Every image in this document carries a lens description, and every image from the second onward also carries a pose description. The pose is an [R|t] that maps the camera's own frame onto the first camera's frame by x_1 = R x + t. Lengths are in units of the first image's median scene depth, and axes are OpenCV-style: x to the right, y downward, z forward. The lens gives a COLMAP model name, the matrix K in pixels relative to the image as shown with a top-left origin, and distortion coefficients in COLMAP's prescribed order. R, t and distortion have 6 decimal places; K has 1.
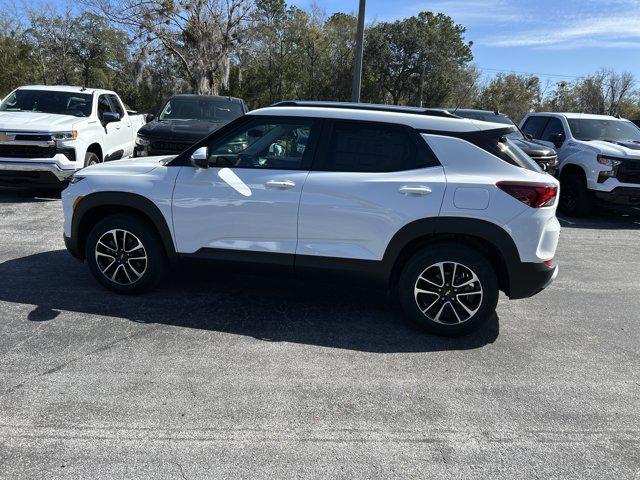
lens RADIAL K [[482.0, 0, 322.5], [0, 482.0, 240.4], [0, 0, 1]] dist [0.041589, -0.038177]
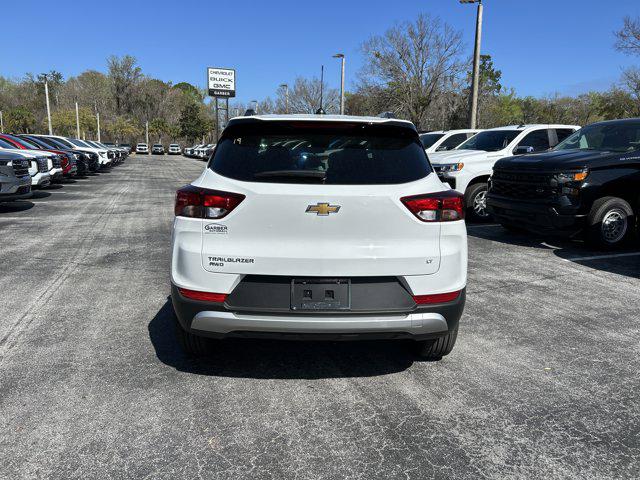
lens RADIAL K [[482.0, 0, 321.9], [0, 482.0, 241.9], [0, 0, 1]] dist [0.041589, -0.038177]
pose [[0.244147, 0.130037, -0.960980, 1.104814], [-0.223587, 0.971817, 0.074699, -0.119393], [0.943611, 0.196625, 0.266341, 0.883939]]
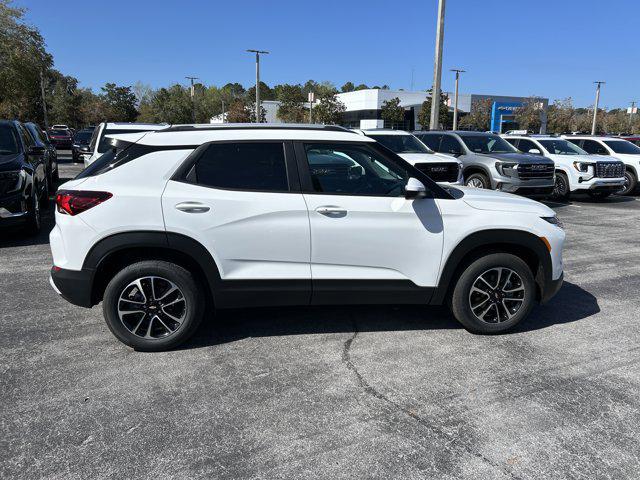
lens RADIAL K [[482.0, 0, 323.7], [0, 482.0, 241.9], [0, 0, 1]] dist [0.041589, -0.038177]
pose [[-0.934732, 0.008288, -0.355257, 0.356283], [-0.139068, 0.911460, 0.387171, -0.501696], [0.327012, 0.411306, -0.850818, 2.170695]]
